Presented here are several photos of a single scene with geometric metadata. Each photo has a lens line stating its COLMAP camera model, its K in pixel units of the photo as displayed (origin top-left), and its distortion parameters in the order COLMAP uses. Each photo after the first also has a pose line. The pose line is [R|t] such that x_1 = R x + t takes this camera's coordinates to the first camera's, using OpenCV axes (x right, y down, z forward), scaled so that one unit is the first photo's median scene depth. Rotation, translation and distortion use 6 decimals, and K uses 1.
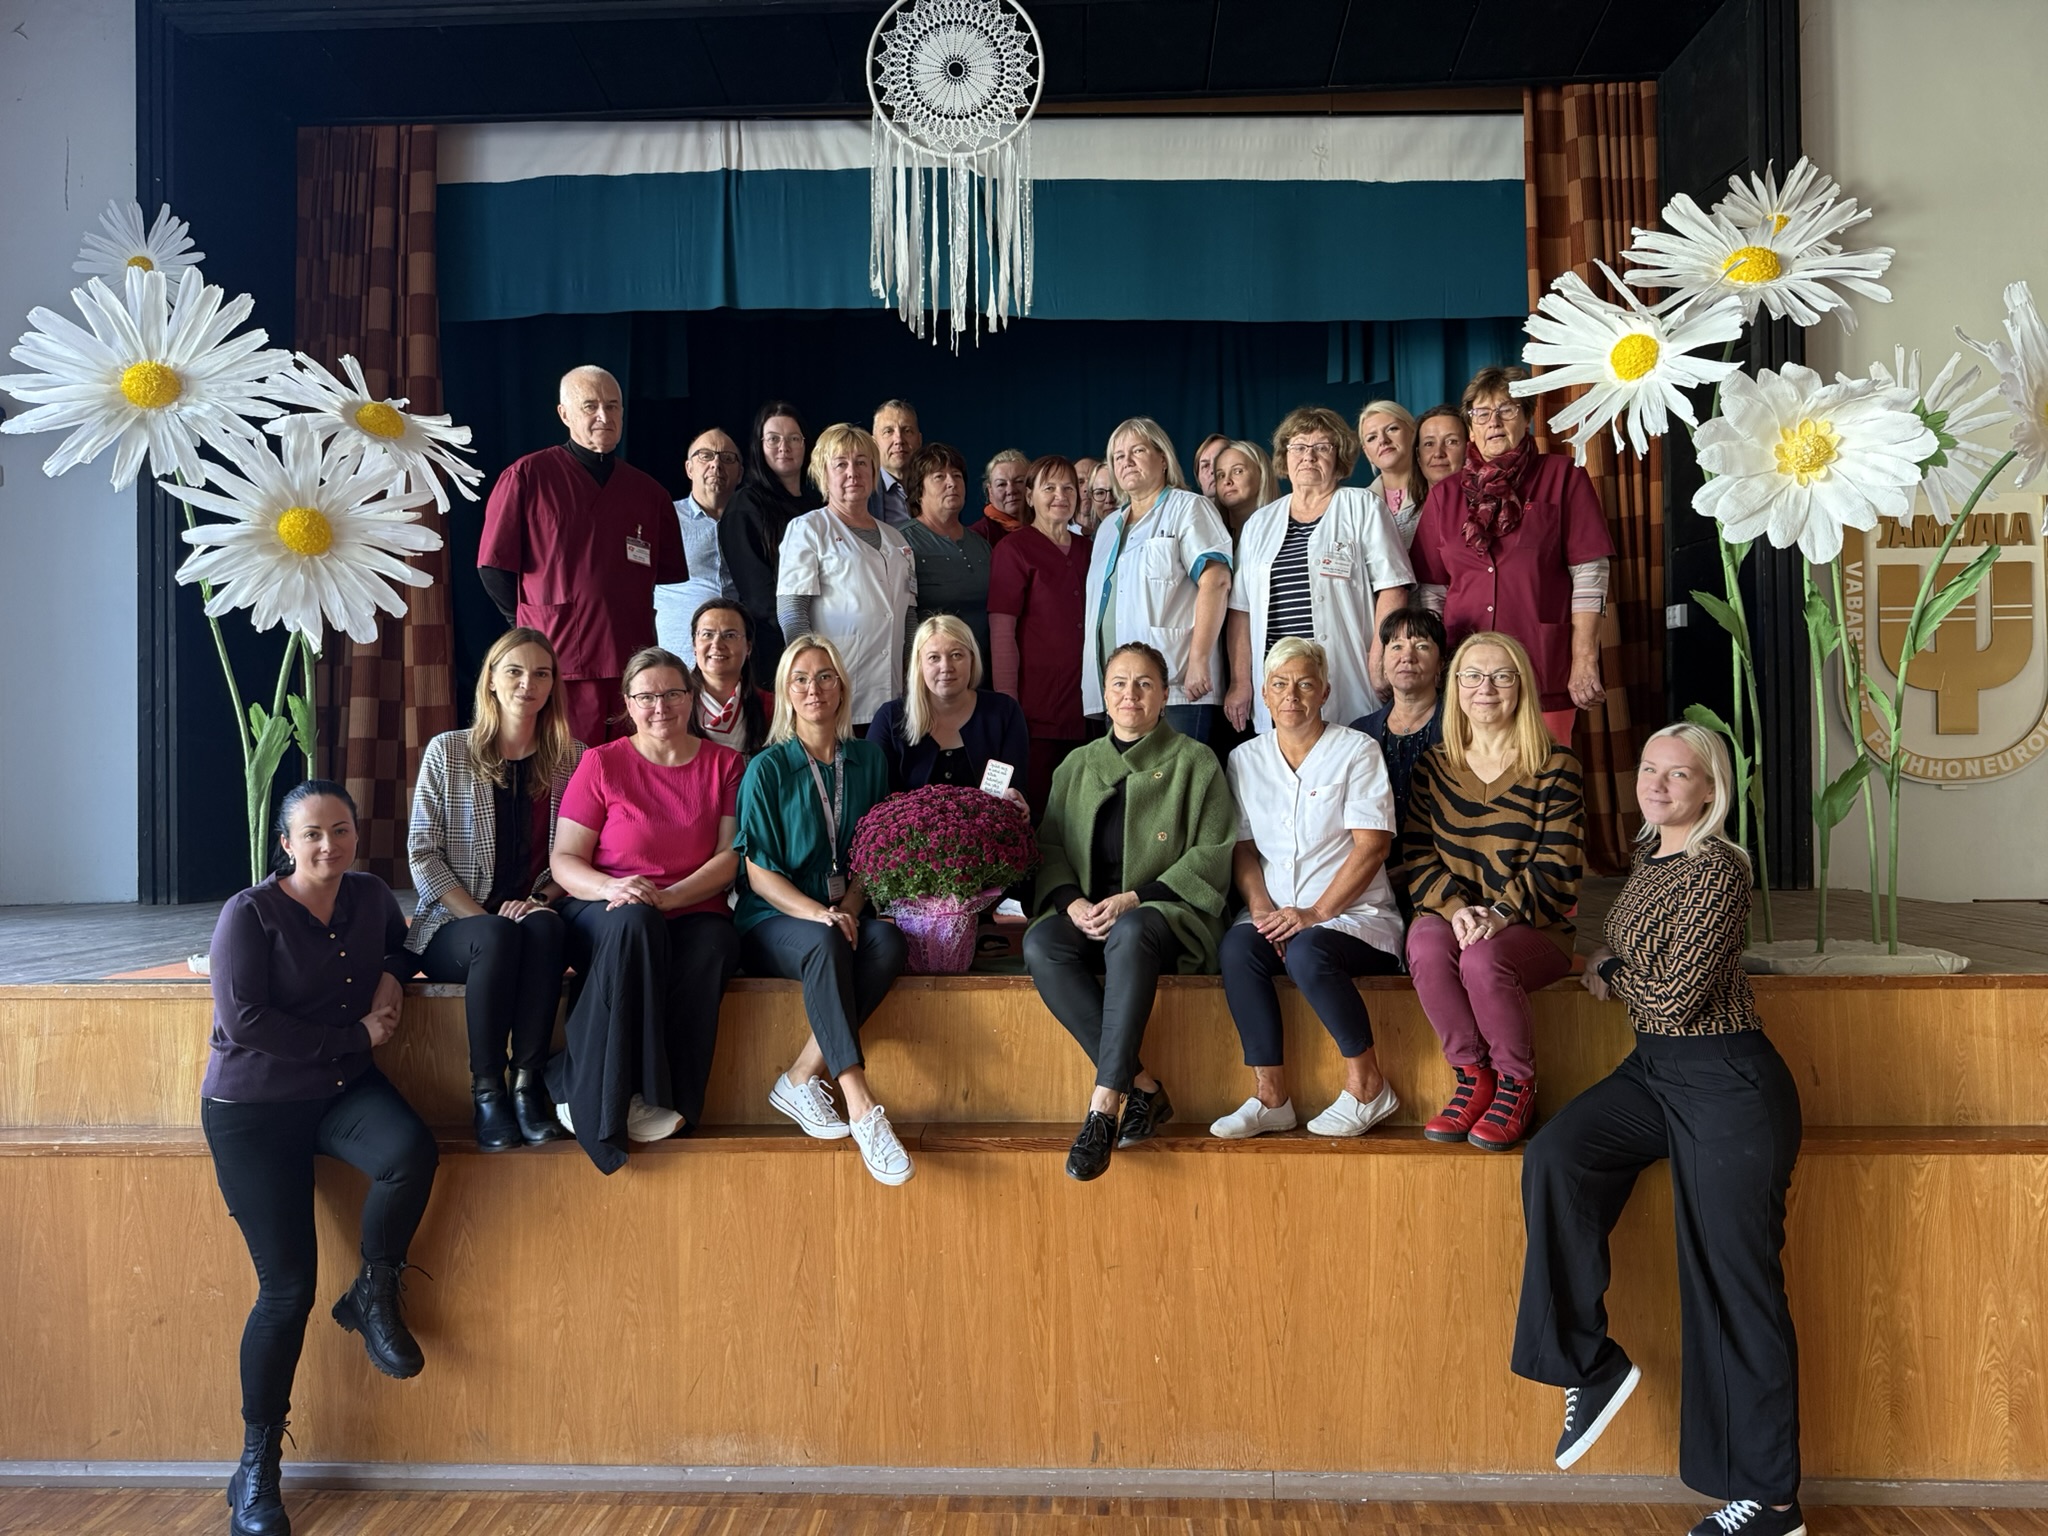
lens RADIAL K [[1466.0, 0, 1023.1], [0, 1466.0, 763.0], [0, 0, 1]] dist [0.001231, -0.018233]
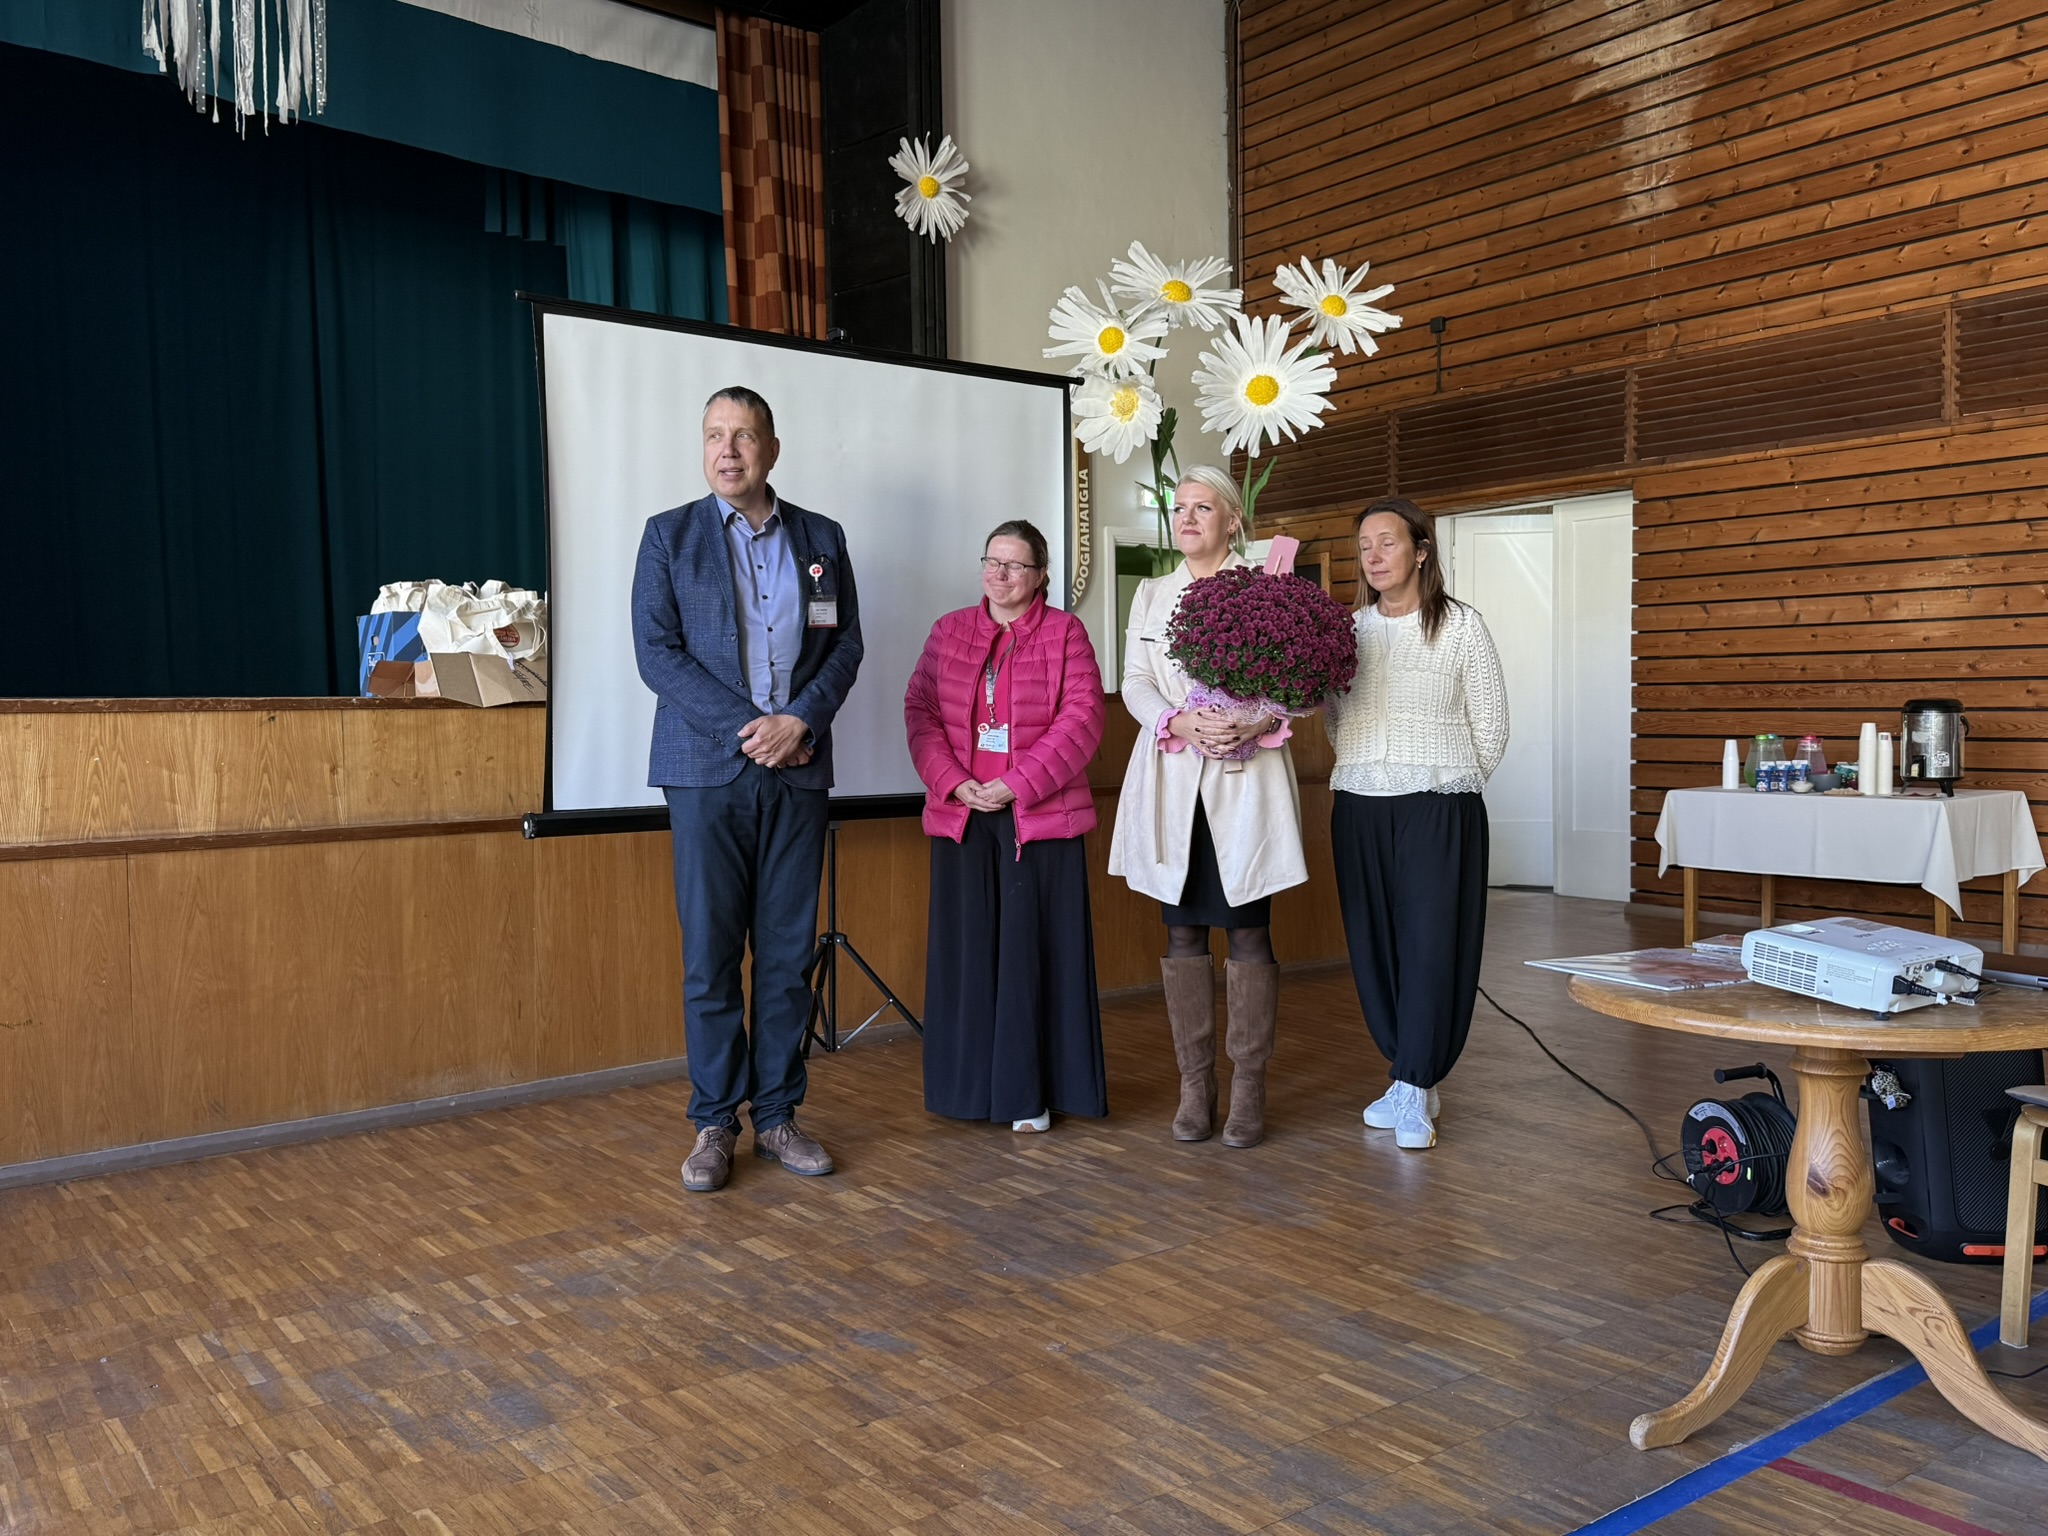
lens RADIAL K [[1665.9, 0, 1021.2], [0, 1665.9, 775.2], [0, 0, 1]] dist [0.020293, -0.024907]
pose [[0.748955, -0.021188, 0.662282, -0.397013], [-0.013114, 0.998819, 0.046786, 0.078571], [-0.662491, -0.043726, 0.747793, -0.170680]]
